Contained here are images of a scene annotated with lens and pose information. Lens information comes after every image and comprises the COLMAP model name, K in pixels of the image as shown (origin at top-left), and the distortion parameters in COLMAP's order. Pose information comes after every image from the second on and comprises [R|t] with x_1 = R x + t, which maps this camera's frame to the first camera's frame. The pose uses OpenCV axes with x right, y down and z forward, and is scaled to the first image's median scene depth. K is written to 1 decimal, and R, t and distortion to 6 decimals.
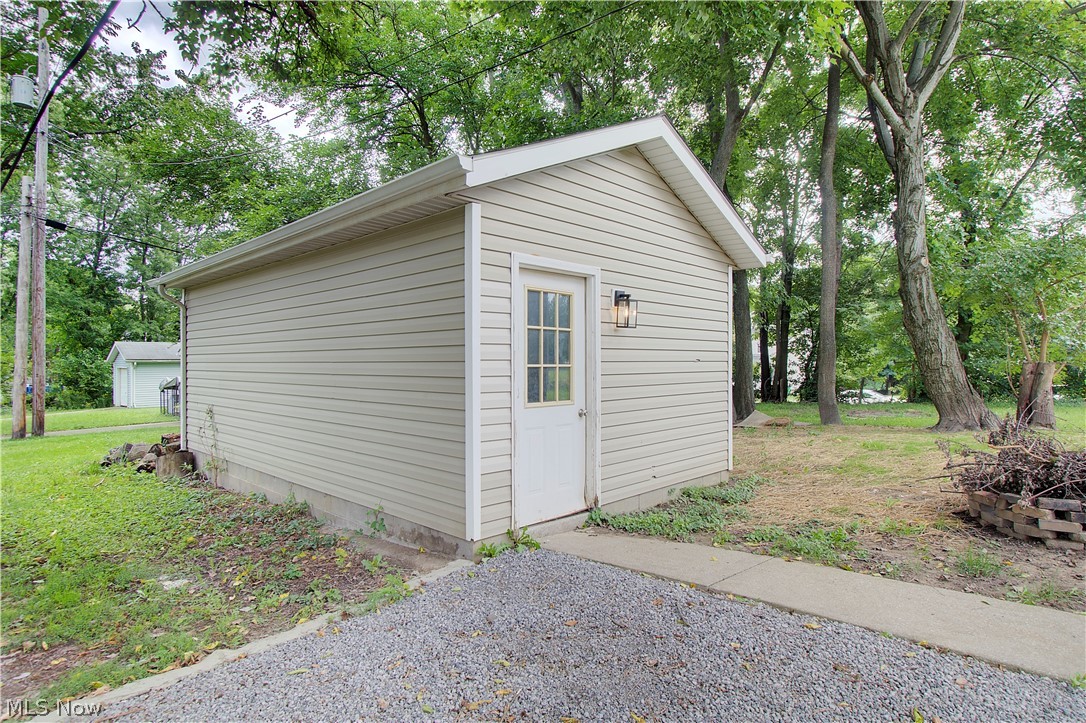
lens RADIAL K [[583.9, 0, 543.0], [0, 583.9, 361.5], [0, 0, 1]] dist [0.000041, 0.001007]
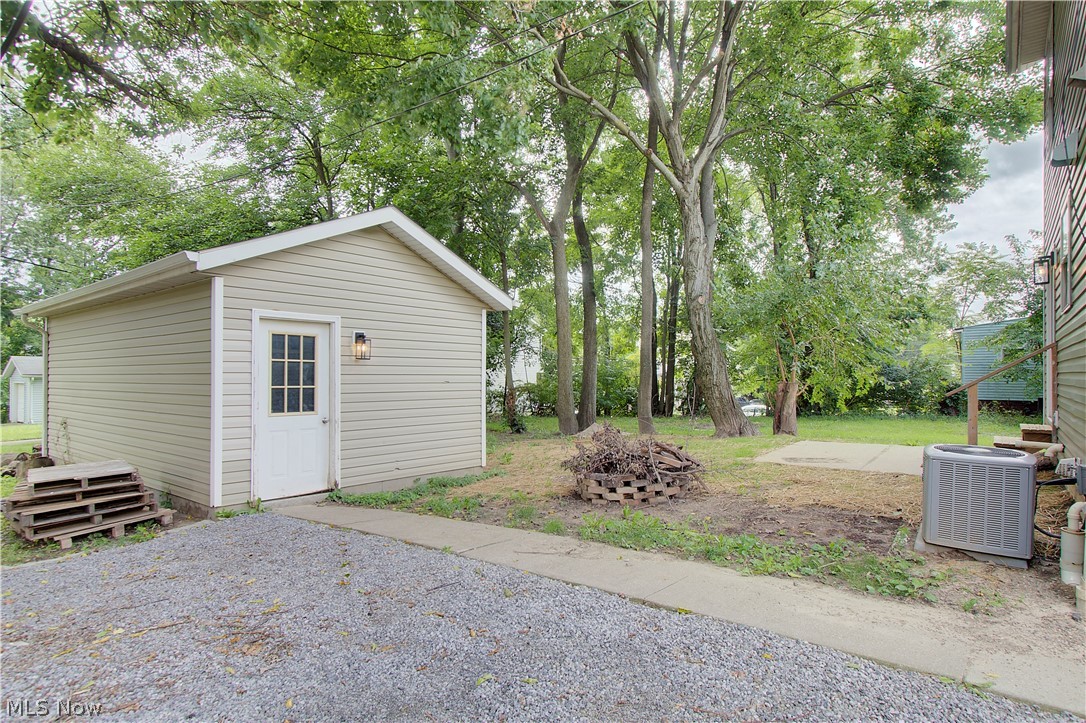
lens RADIAL K [[594.4, 0, 545.2], [0, 594.4, 372.2], [0, 0, 1]] dist [0.004082, -0.000663]
pose [[0.996233, 0.004000, 0.086623, 0.454636], [-0.003334, 0.999964, -0.007829, -0.017812], [-0.086651, 0.007510, 0.996210, -0.445157]]
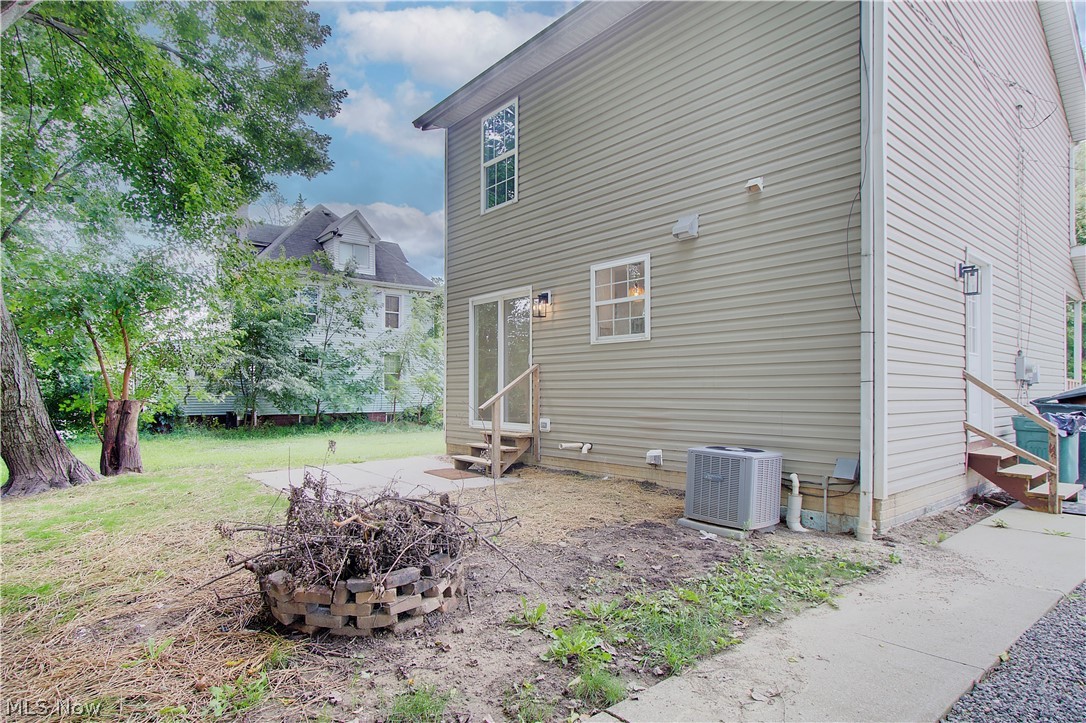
lens RADIAL K [[591.1, 0, 533.0], [0, 591.1, 384.0], [0, 0, 1]] dist [0.000405, 0.000322]
pose [[0.122618, 0.017400, 0.992301, 0.040754], [-0.000160, 0.999847, -0.017512, -0.016069], [-0.992454, 0.001988, 0.122602, 0.540659]]
